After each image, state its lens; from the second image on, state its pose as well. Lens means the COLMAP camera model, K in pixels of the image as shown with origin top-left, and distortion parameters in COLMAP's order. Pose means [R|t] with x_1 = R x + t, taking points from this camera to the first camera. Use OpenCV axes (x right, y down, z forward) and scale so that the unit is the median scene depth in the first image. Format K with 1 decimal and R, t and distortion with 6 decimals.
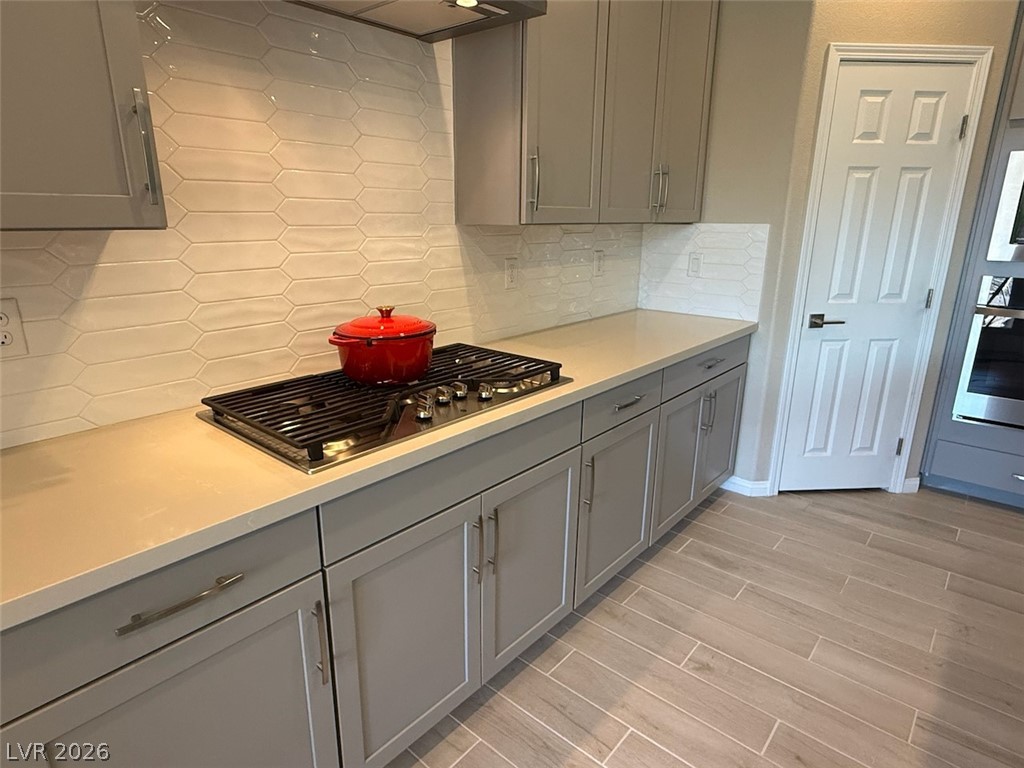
lens RADIAL K [[587.2, 0, 511.2], [0, 587.2, 383.9], [0, 0, 1]] dist [-0.003615, 0.003308]
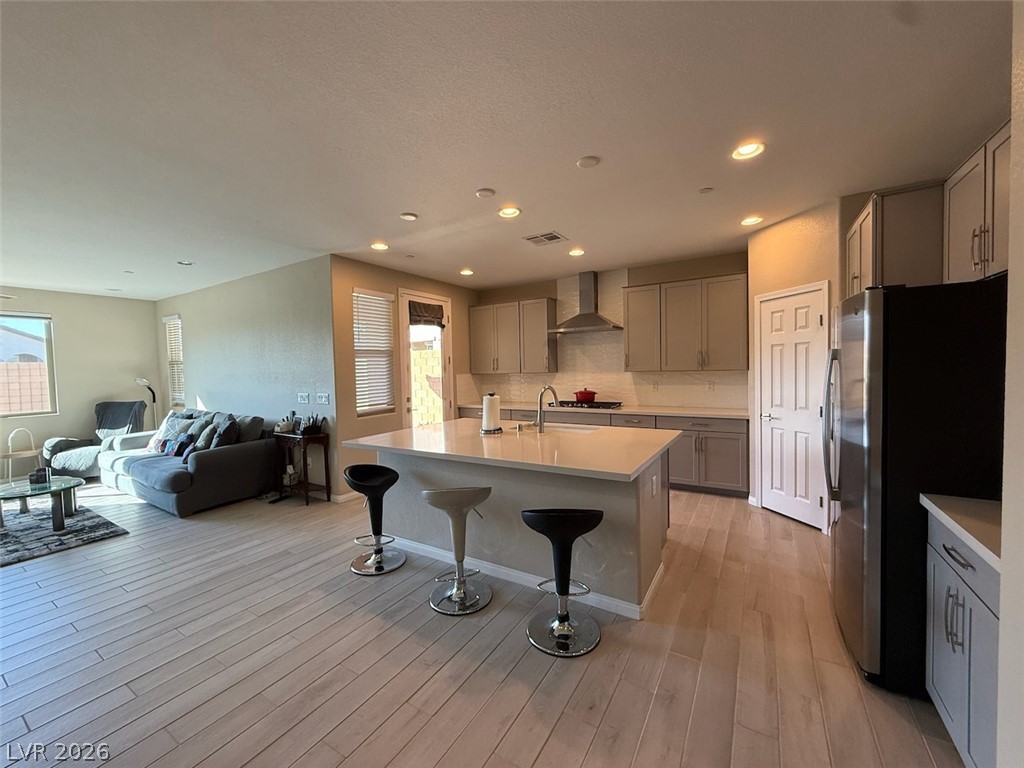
lens RADIAL K [[409.1, 0, 507.4], [0, 409.1, 382.5], [0, 0, 1]] dist [-0.002752, 0.001090]
pose [[0.151341, 0.026302, -0.988132, 1.903996], [-0.248297, 0.968606, -0.012247, 0.018138], [0.956788, 0.247204, 0.153121, -0.107823]]
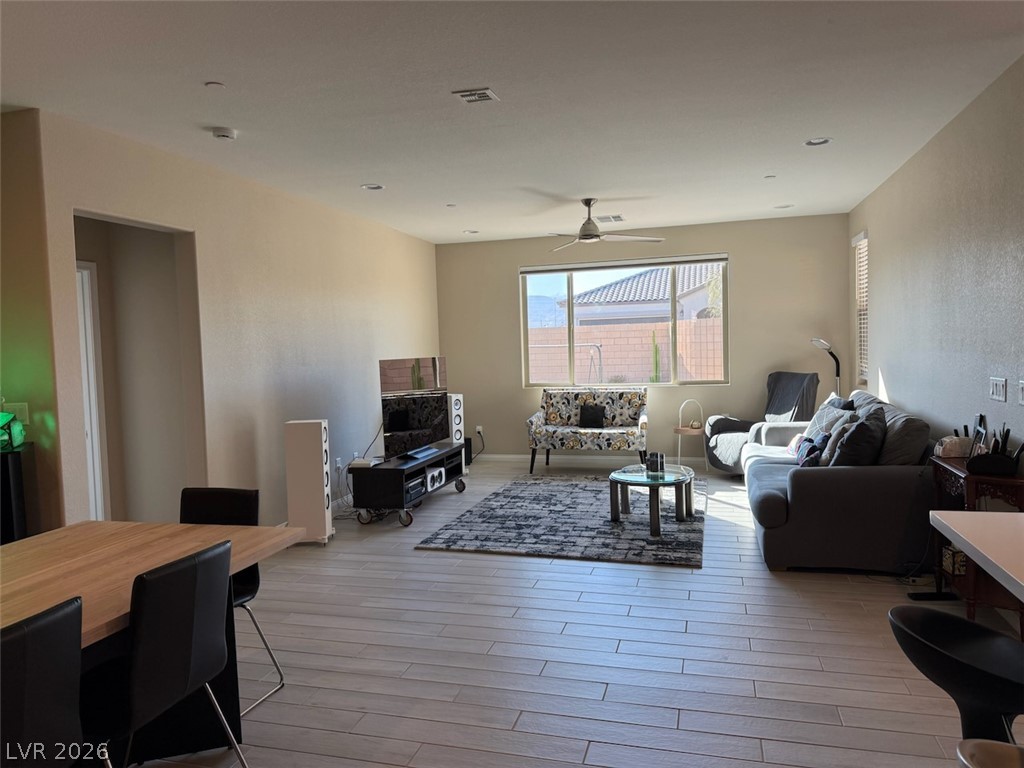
lens RADIAL K [[719.6, 0, 515.4], [0, 719.6, 386.6], [0, 0, 1]] dist [0.026314, -0.028753]
pose [[-0.906384, 0.044513, -0.420103, 1.410506], [-0.094120, 0.948162, 0.303530, -0.054133], [0.411837, 0.314654, -0.855209, 0.134890]]
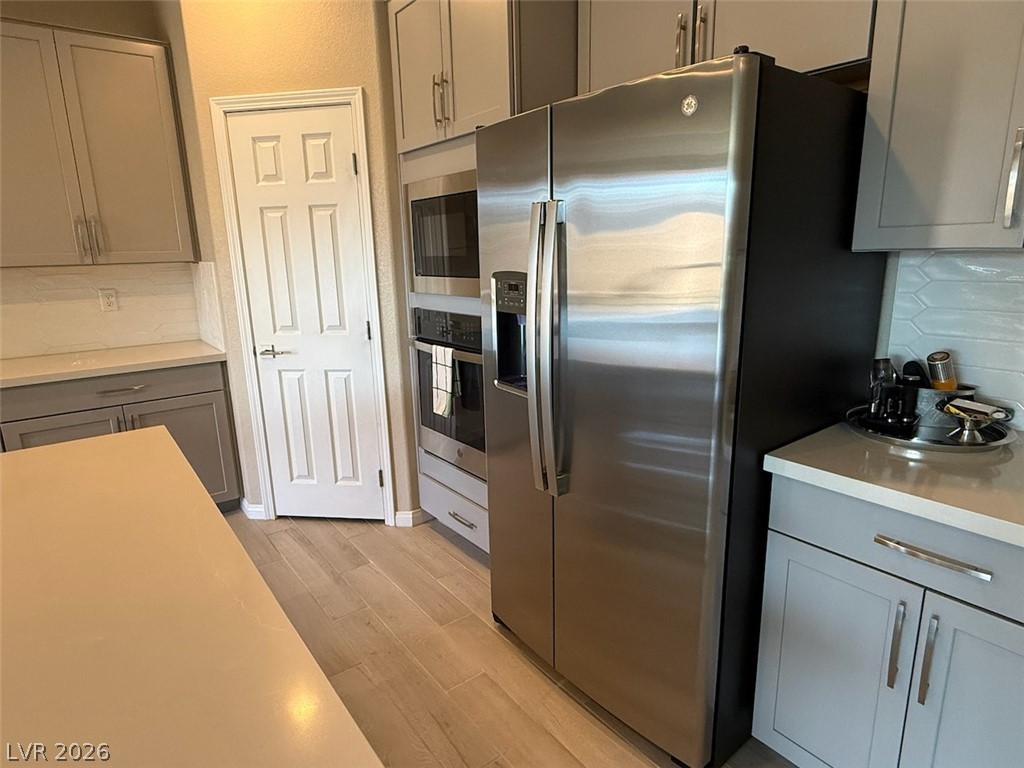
lens RADIAL K [[587.2, 0, 505.2], [0, 587.2, 379.3], [0, 0, 1]] dist [-0.003615, 0.003308]
pose [[0.976024, 0.014709, -0.217164, 1.249318], [-0.026796, 0.998245, -0.052819, -0.014898], [0.216006, 0.057372, 0.974705, 0.078169]]
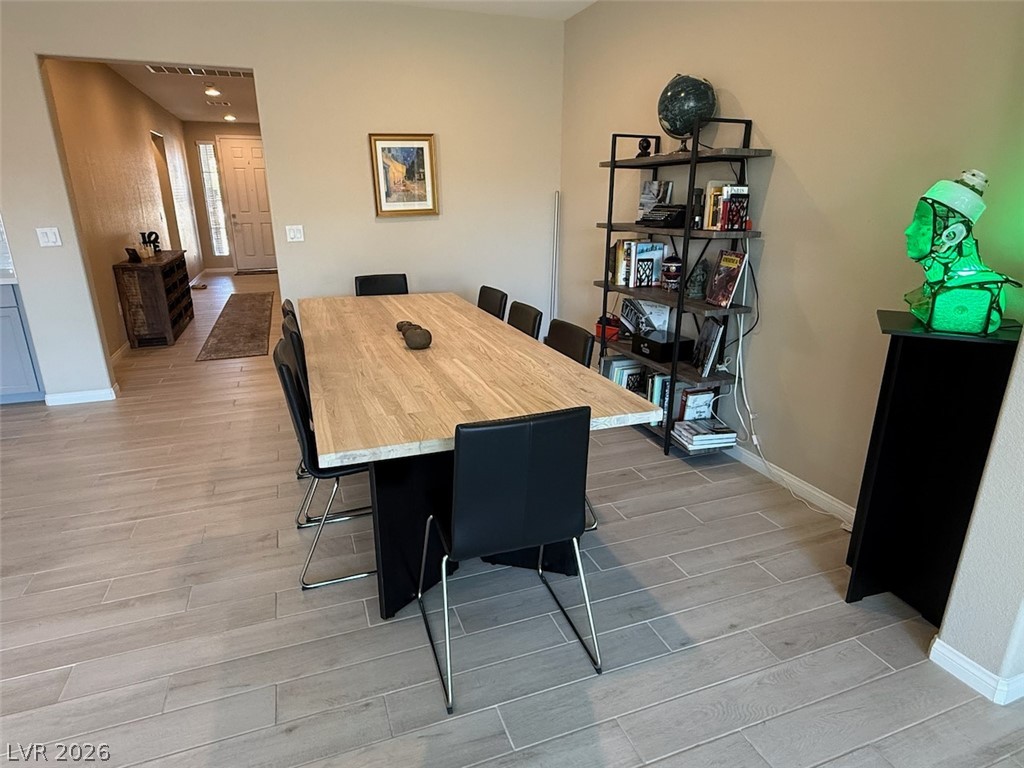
lens RADIAL K [[587.2, 0, 507.6], [0, 587.2, 385.9], [0, 0, 1]] dist [-0.003615, 0.003308]
pose [[0.492388, -0.273287, 0.826358, 0.857598], [0.245355, 0.954505, 0.169472, 0.400886], [-0.835078, 0.119305, 0.537040, -1.385011]]
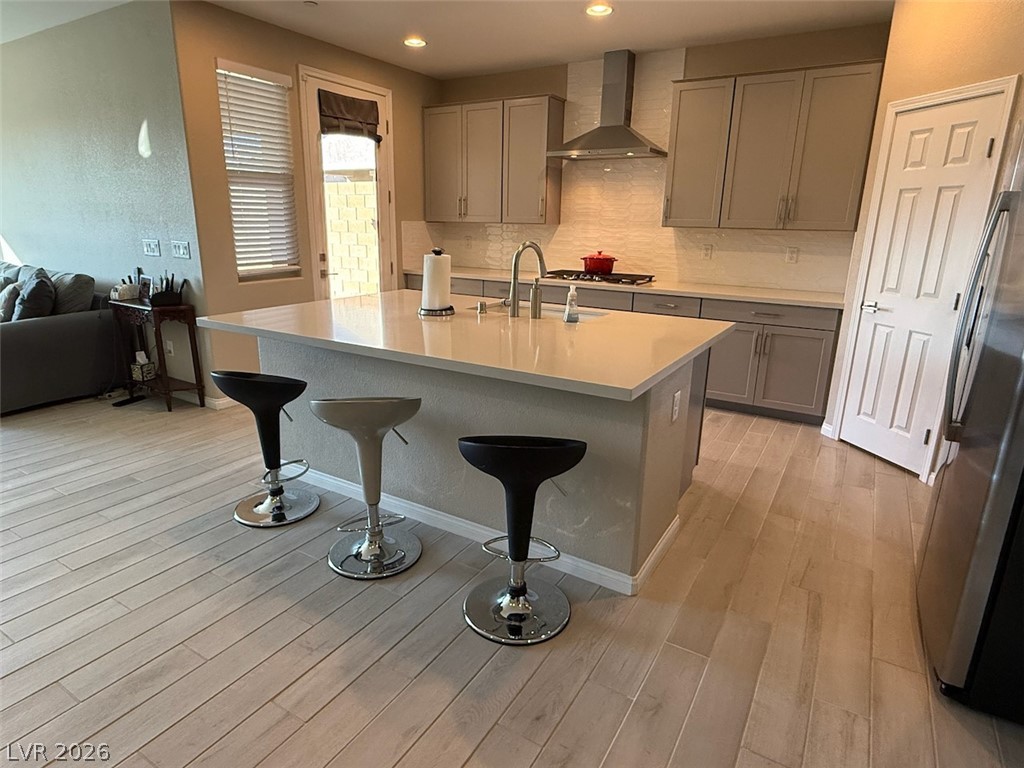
lens RADIAL K [[587.2, 0, 506.8], [0, 587.2, 383.6], [0, 0, 1]] dist [-0.003615, 0.003308]
pose [[0.157396, 0.262256, -0.952076, 1.799347], [-0.288000, 0.934373, 0.209768, 0.011873], [0.944607, 0.241181, 0.222596, -0.011283]]
